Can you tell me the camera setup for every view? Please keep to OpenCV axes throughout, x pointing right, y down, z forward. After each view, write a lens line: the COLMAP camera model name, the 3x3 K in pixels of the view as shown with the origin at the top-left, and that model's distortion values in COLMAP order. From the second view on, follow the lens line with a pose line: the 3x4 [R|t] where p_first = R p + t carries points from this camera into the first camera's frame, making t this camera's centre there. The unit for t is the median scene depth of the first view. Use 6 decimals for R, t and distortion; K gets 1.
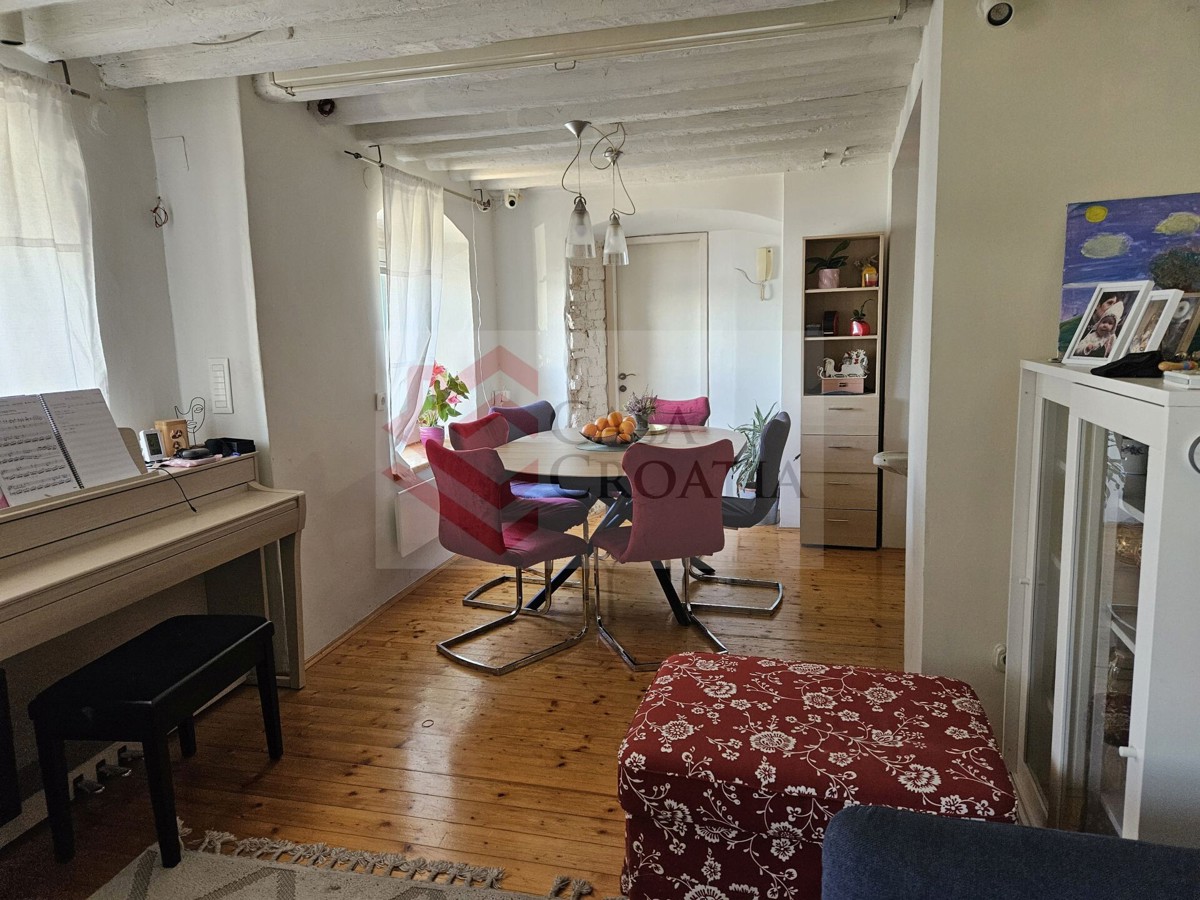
lens RADIAL K [[801.7, 0, 605.7], [0, 801.7, 439.5], [0, 0, 1]] dist [0.083315, -0.073110]
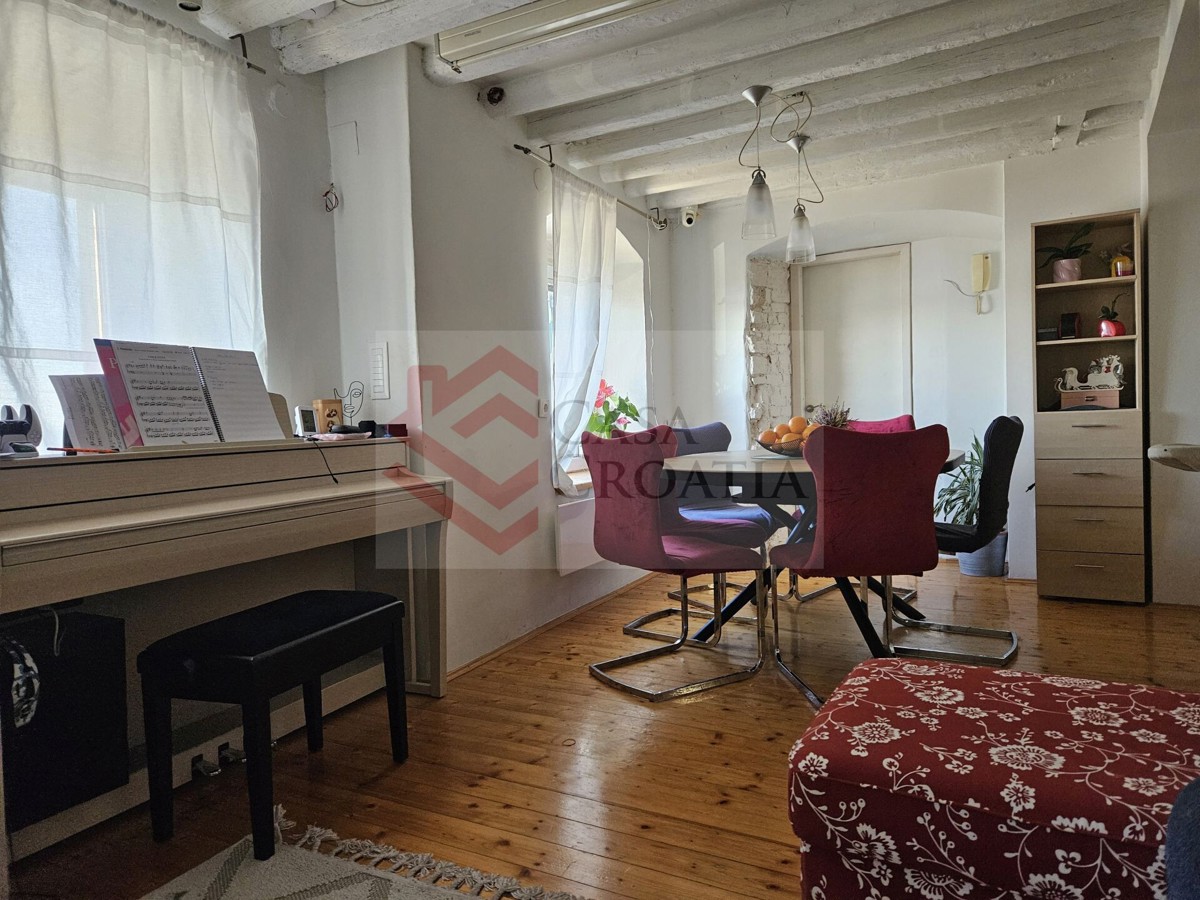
lens RADIAL K [[801.7, 0, 604.3], [0, 801.7, 444.5], [0, 0, 1]] dist [0.083315, -0.073110]
pose [[0.972410, 0.001570, -0.233274, 0.014540], [-0.025462, 0.994717, -0.099444, 0.114976], [0.231886, 0.102640, 0.967313, 0.143555]]
